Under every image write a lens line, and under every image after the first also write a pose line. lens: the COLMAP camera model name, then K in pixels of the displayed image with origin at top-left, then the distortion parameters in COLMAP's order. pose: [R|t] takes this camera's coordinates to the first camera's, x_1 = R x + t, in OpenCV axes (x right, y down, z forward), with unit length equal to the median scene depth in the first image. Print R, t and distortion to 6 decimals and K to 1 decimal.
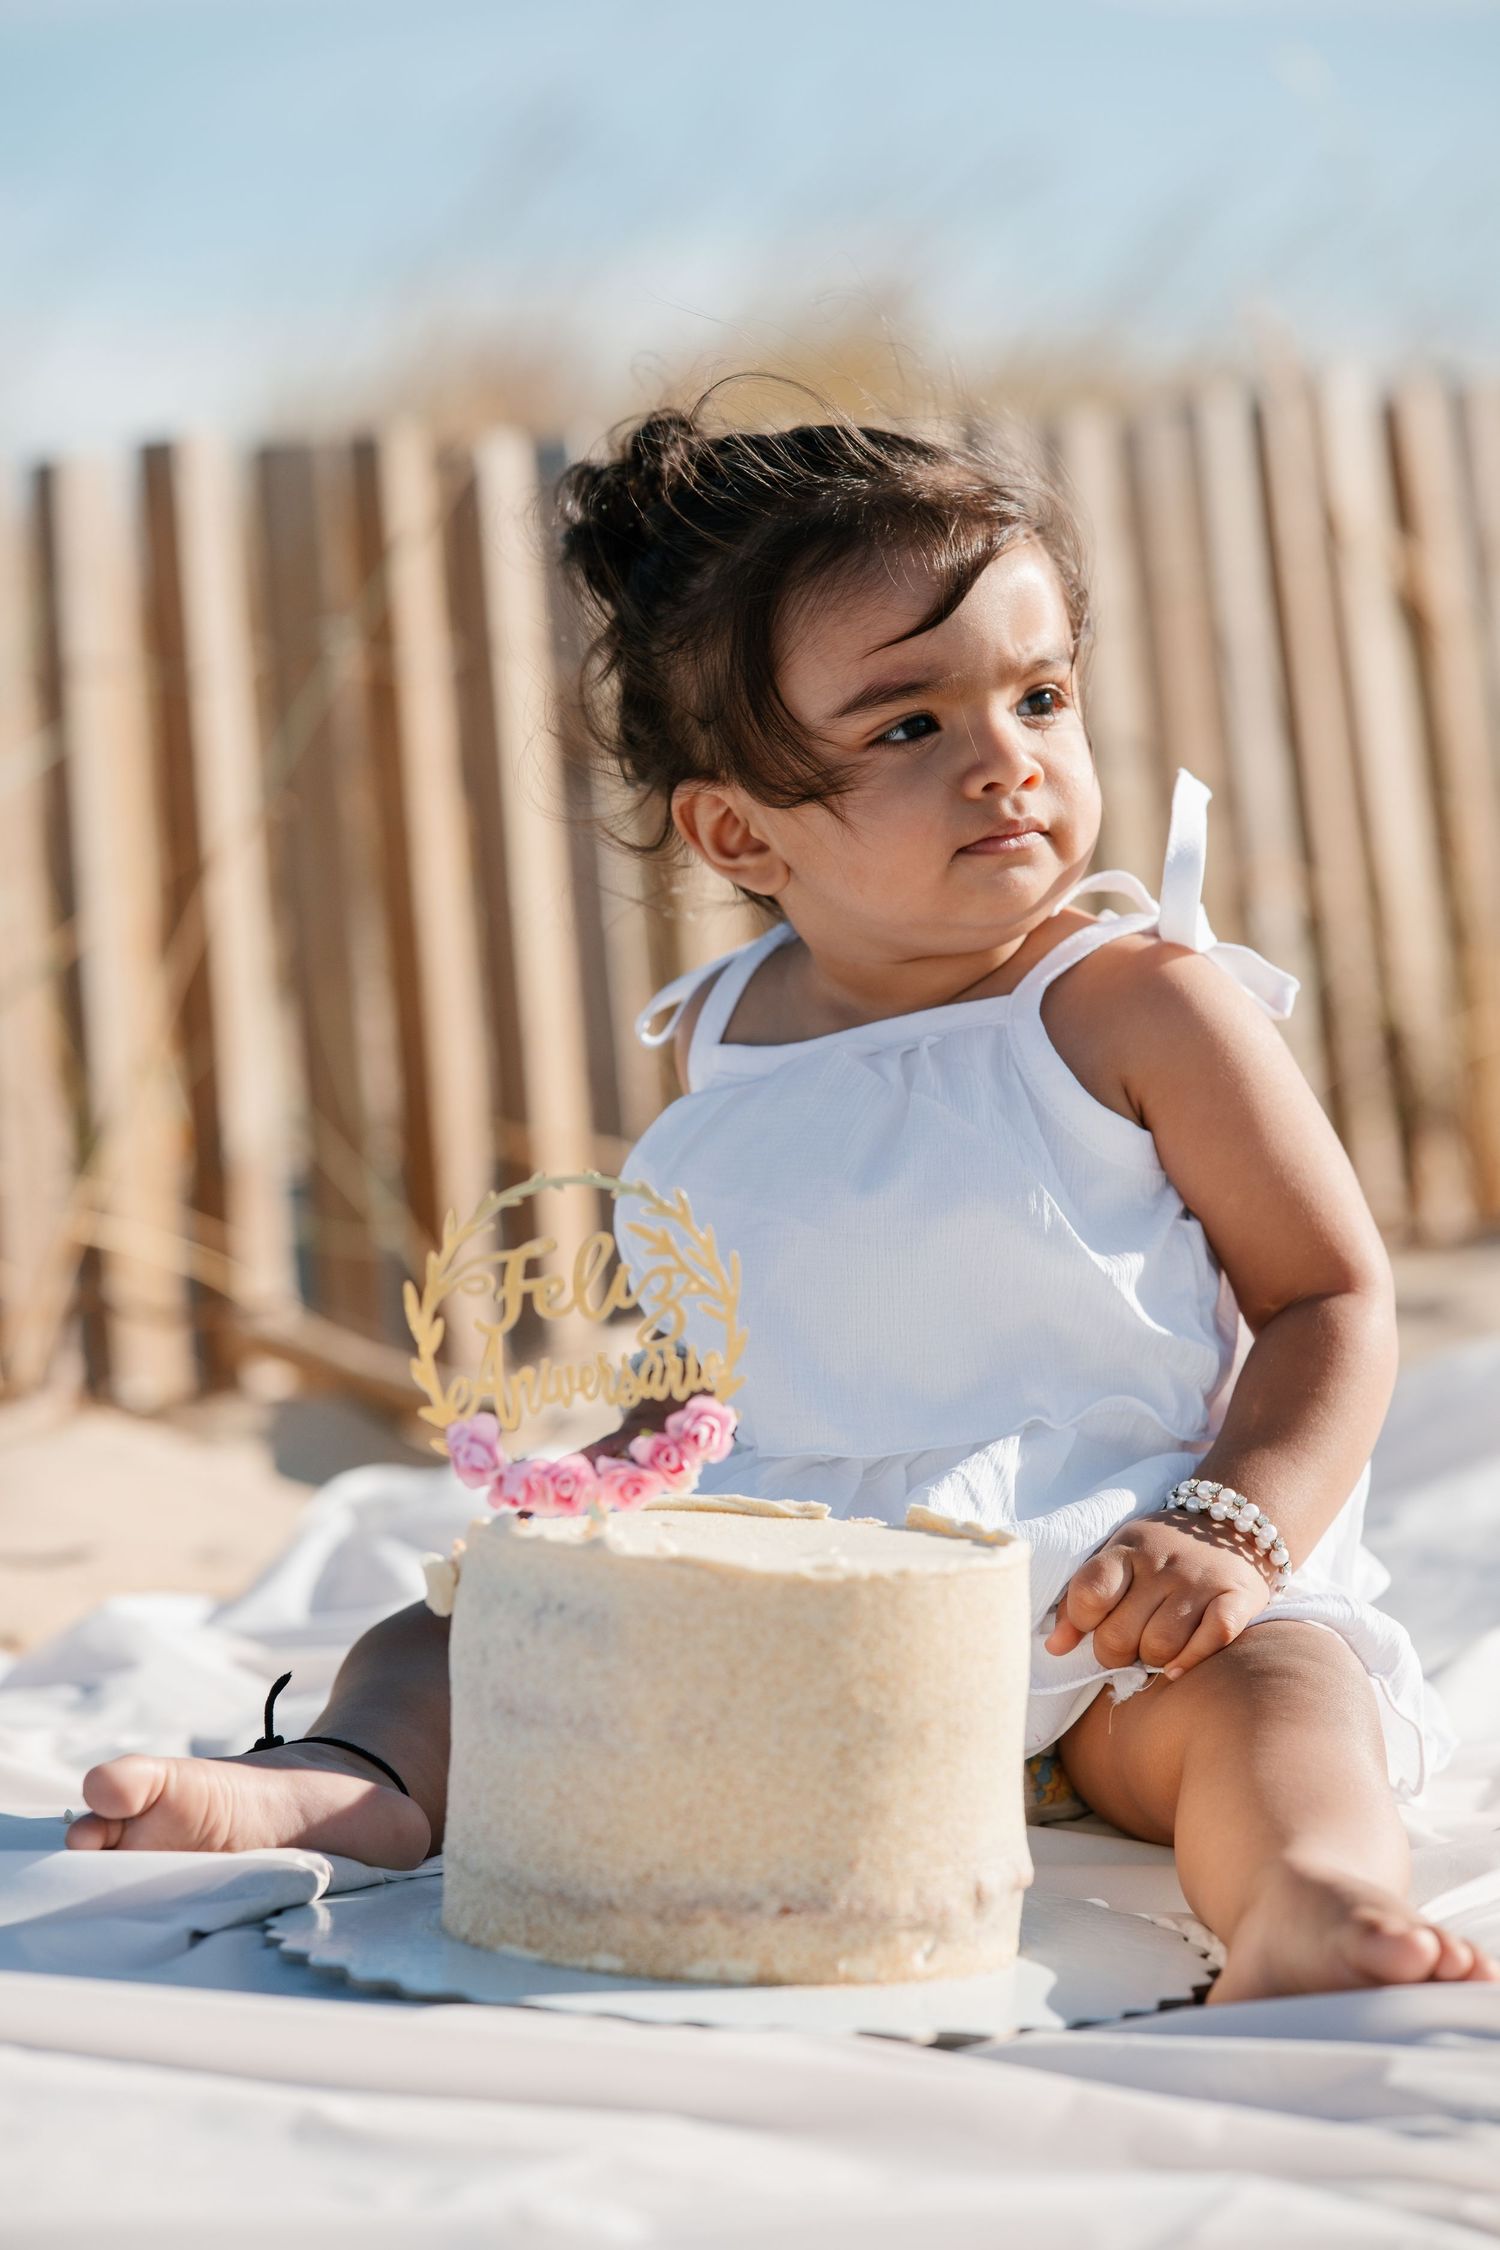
lens RADIAL K [[7300.3, 0, 750.0], [0, 7300.3, 1125.0], [0, 0, 1]] dist [-0.119888, -1.083023]
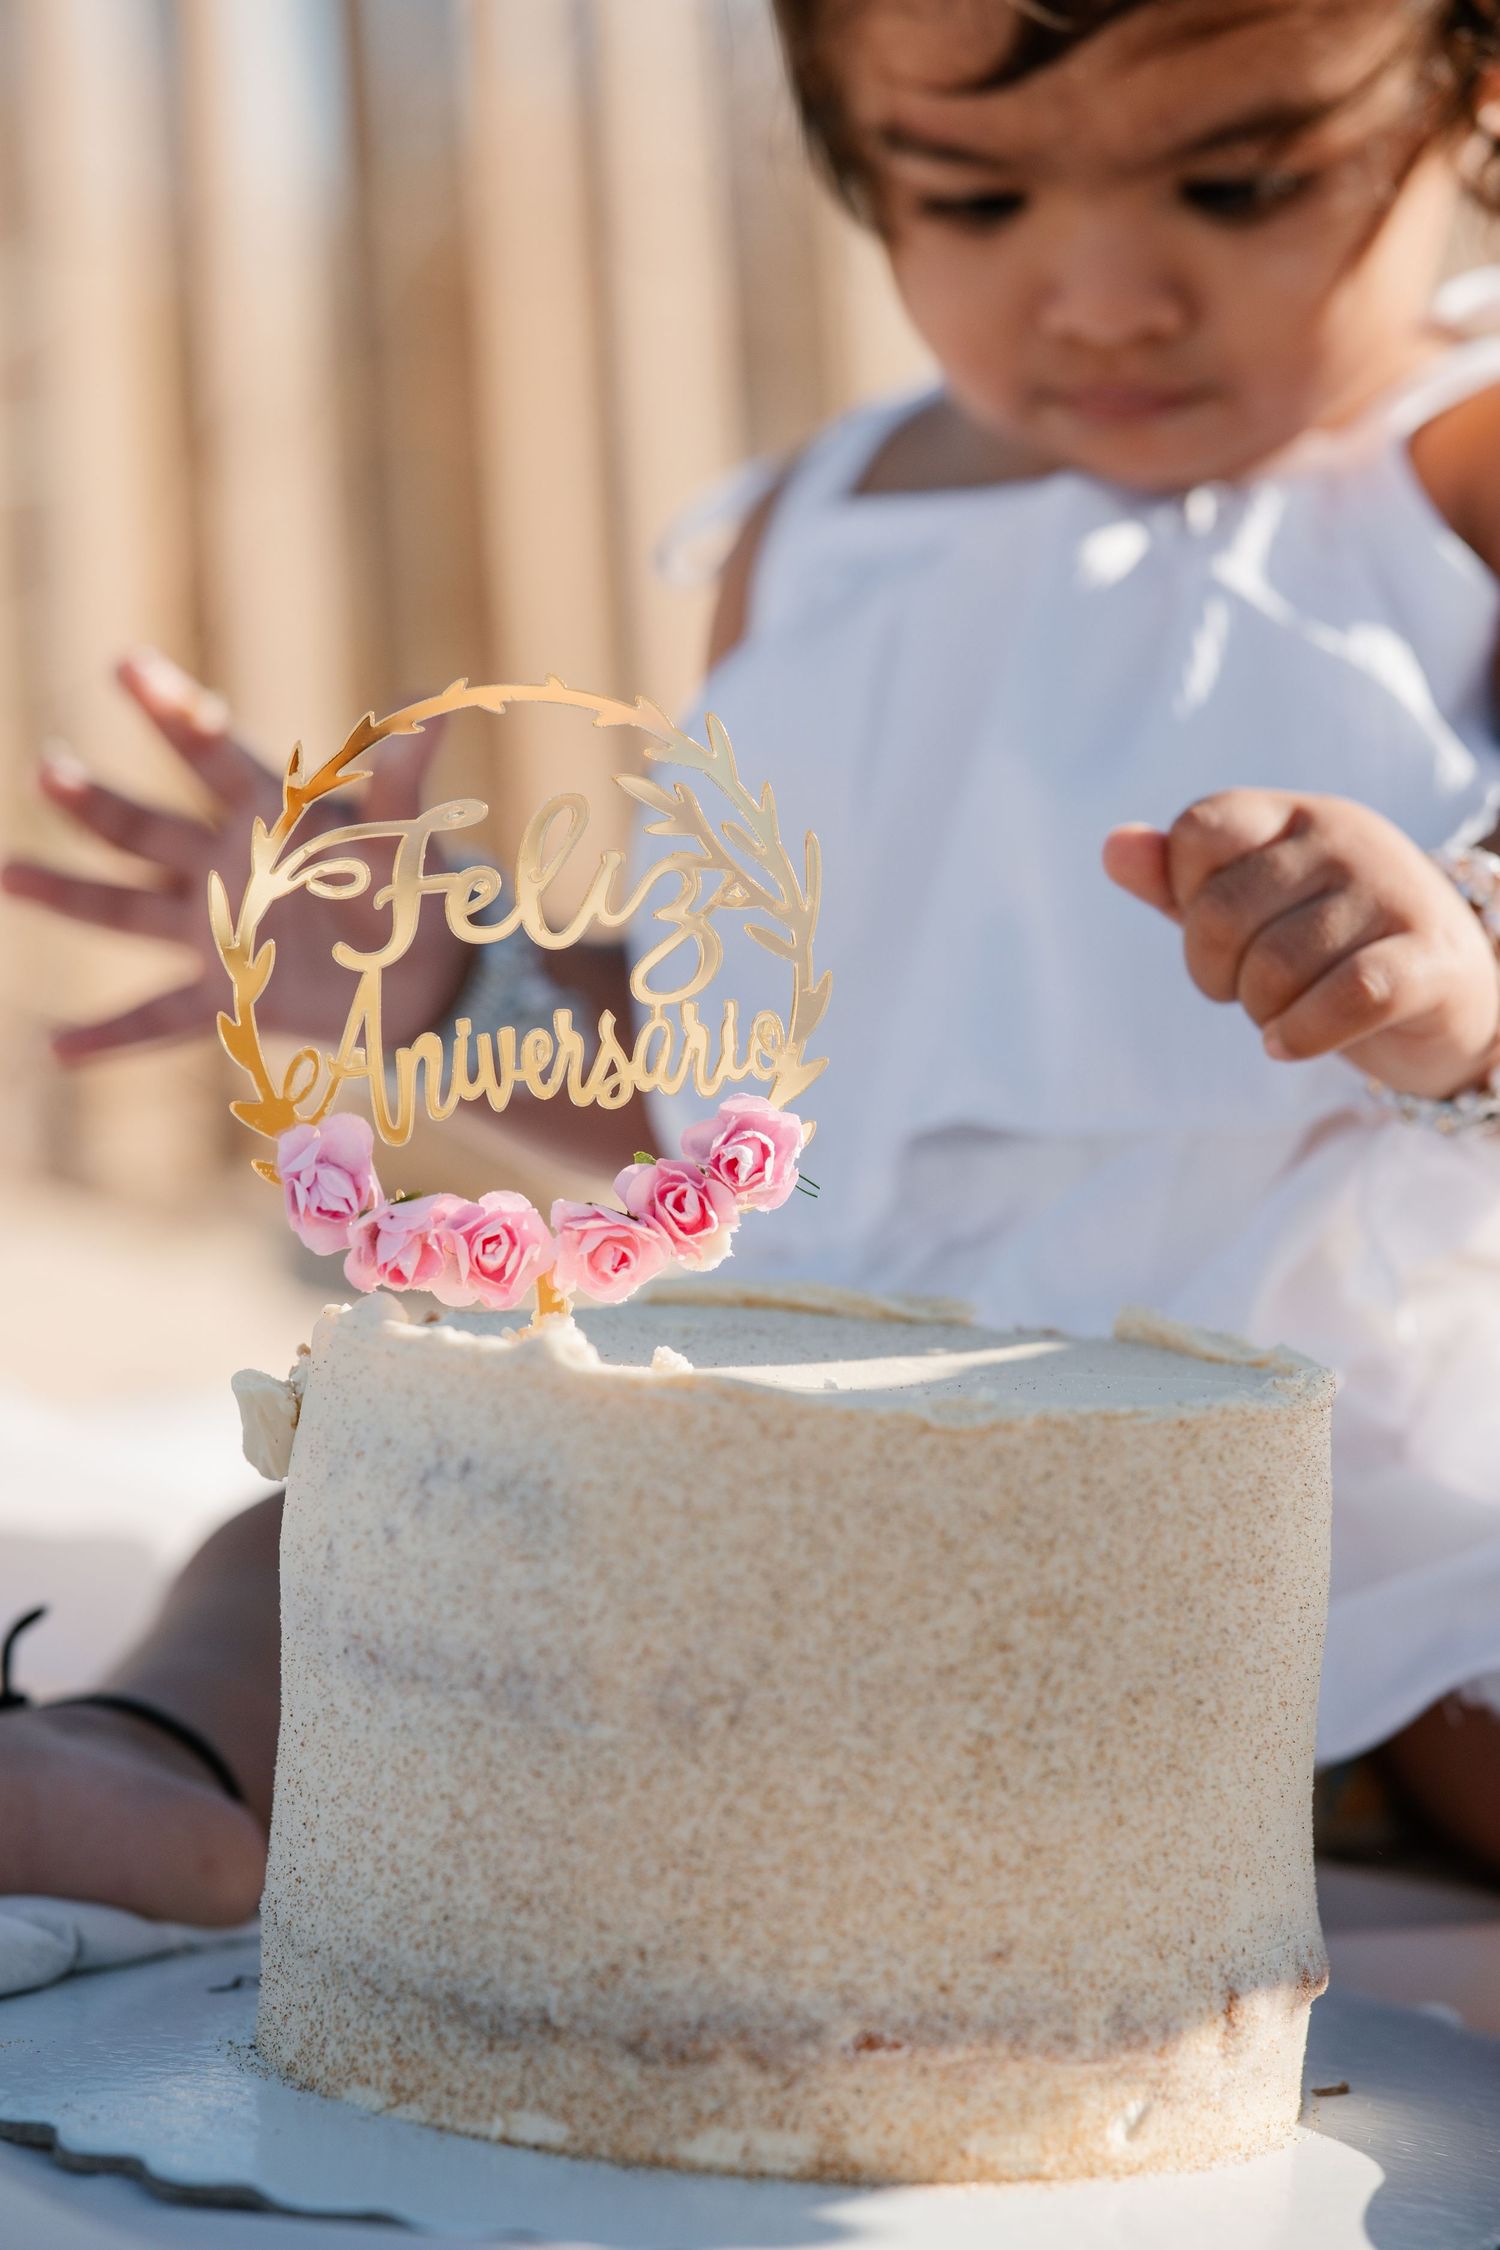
lens RADIAL K [[7296.0, 0, 750.0], [0, 7296.0, 1125.0], [0, 0, 1]] dist [0.051403, 1.273312]
pose [[0.999135, 0.019879, -0.036518, 0.014377], [-0.019385, 0.999716, 0.013834, 0.032876], [0.036783, -0.013114, 0.999237, 0.461341]]
